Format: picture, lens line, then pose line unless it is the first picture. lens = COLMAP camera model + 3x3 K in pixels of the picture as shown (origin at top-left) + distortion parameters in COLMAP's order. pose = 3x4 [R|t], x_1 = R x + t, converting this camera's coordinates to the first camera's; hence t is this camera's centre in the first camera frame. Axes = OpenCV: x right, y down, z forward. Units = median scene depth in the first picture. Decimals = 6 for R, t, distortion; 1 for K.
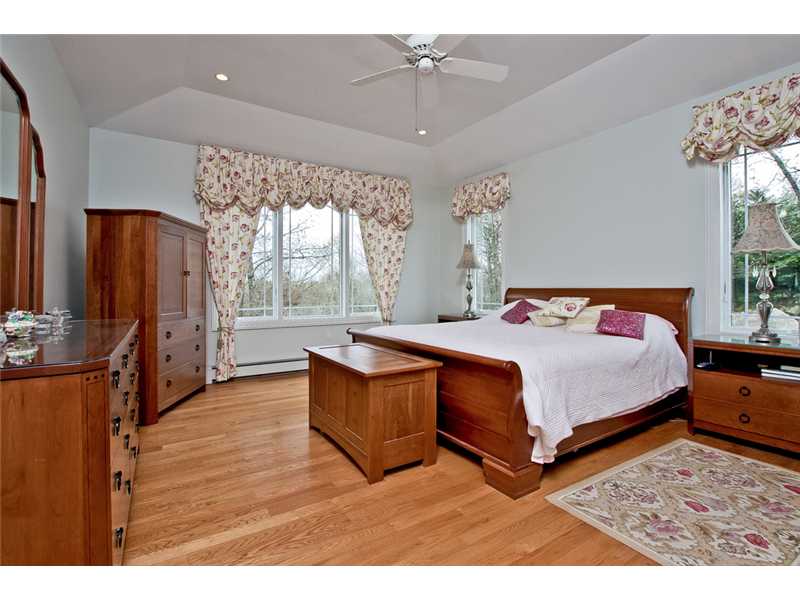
lens RADIAL K [[377.6, 0, 400.0], [0, 377.6, 300.0], [0, 0, 1]] dist [-0.020317, -0.000316]
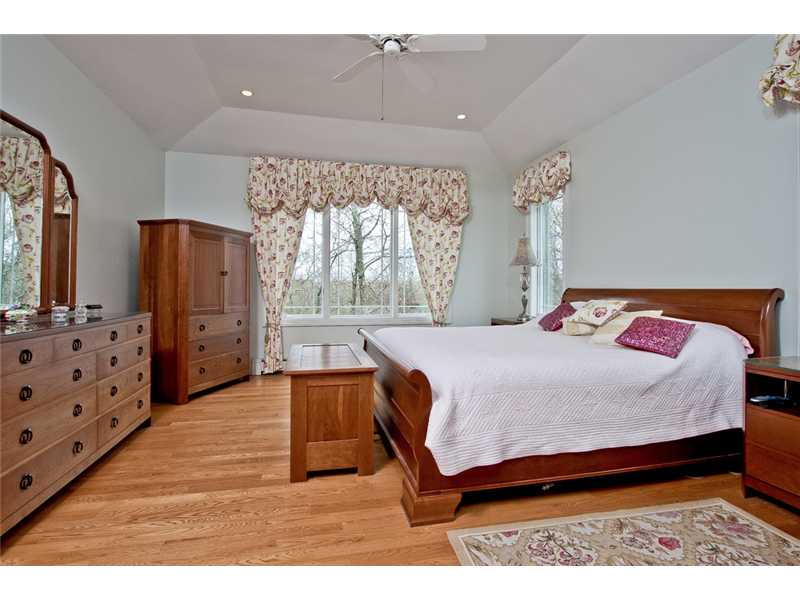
lens RADIAL K [[400.1, 0, 400.0], [0, 400.1, 300.0], [0, 0, 1]] dist [-0.018785, 0.000744]
pose [[0.941509, 0.015155, -0.336647, 0.265019], [-0.016117, 0.999870, -0.000063, -0.000083], [0.336603, 0.005485, 0.941631, 0.047774]]
